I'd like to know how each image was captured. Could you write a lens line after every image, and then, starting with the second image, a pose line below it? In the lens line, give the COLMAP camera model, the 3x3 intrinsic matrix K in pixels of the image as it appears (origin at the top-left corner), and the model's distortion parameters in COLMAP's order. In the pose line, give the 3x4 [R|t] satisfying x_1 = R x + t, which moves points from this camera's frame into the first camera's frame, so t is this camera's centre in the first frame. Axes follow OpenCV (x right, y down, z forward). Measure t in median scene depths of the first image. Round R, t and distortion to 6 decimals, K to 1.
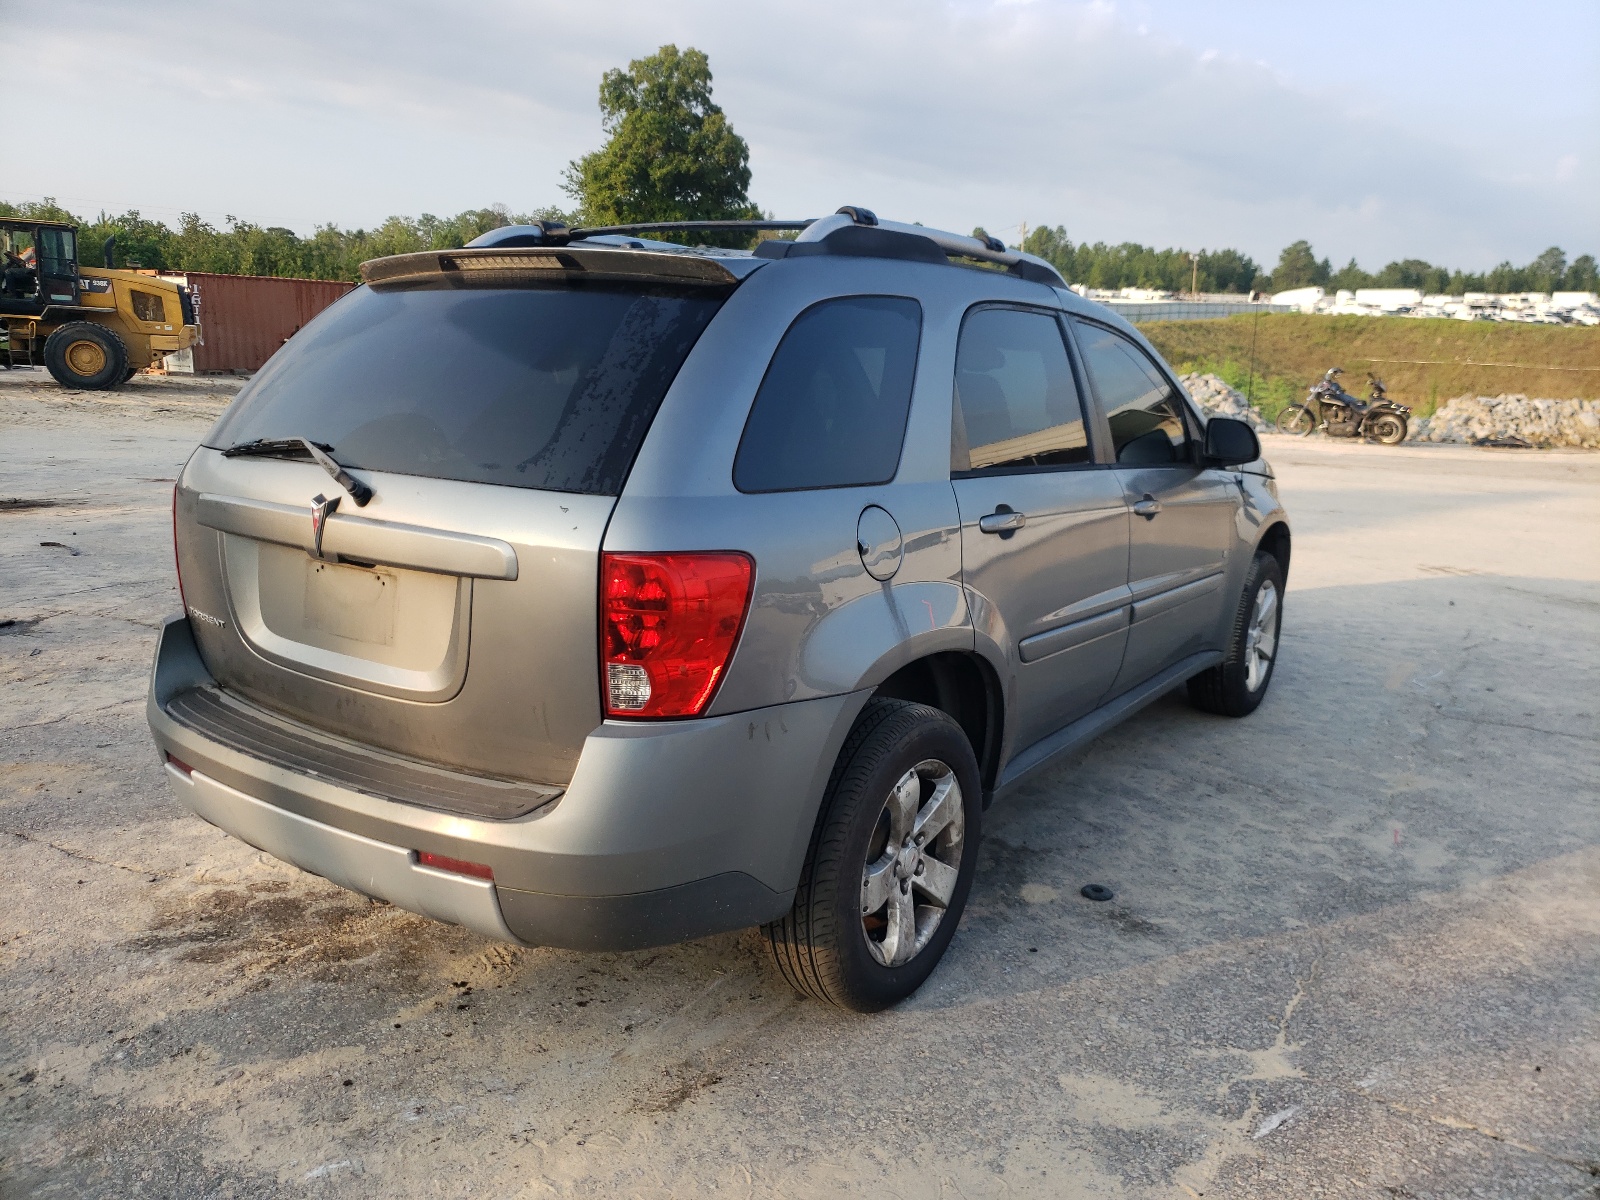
lens RADIAL K [[1225.0, 0, 803.7], [0, 1225.0, 600.8], [0, 0, 1]] dist [0.012258, 0.011496]
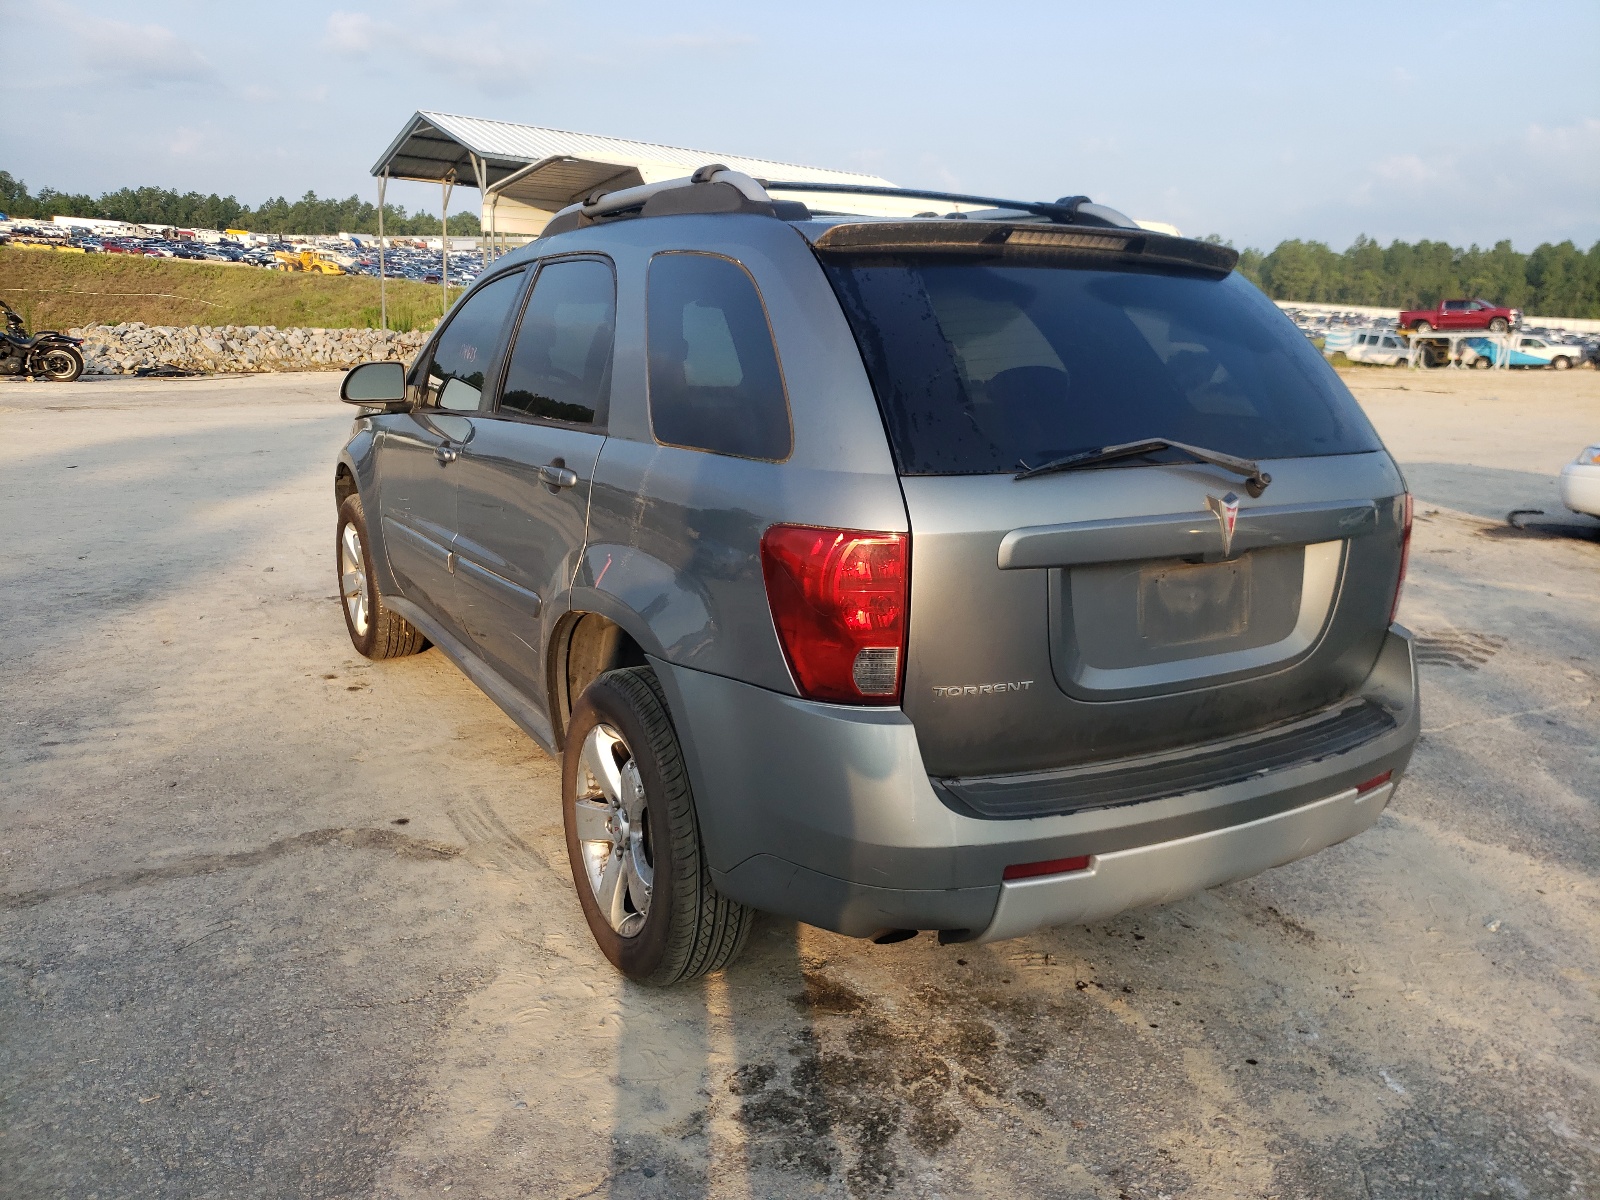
lens RADIAL K [[1225.0, 0, 803.1], [0, 1225.0, 600.4], [0, 0, 1]] dist [0.012258, 0.011496]
pose [[0.446595, -0.225623, 0.865822, -1.099747], [0.173317, 0.971170, 0.163678, -0.182034], [-0.877790, 0.076964, 0.472823, 0.658549]]
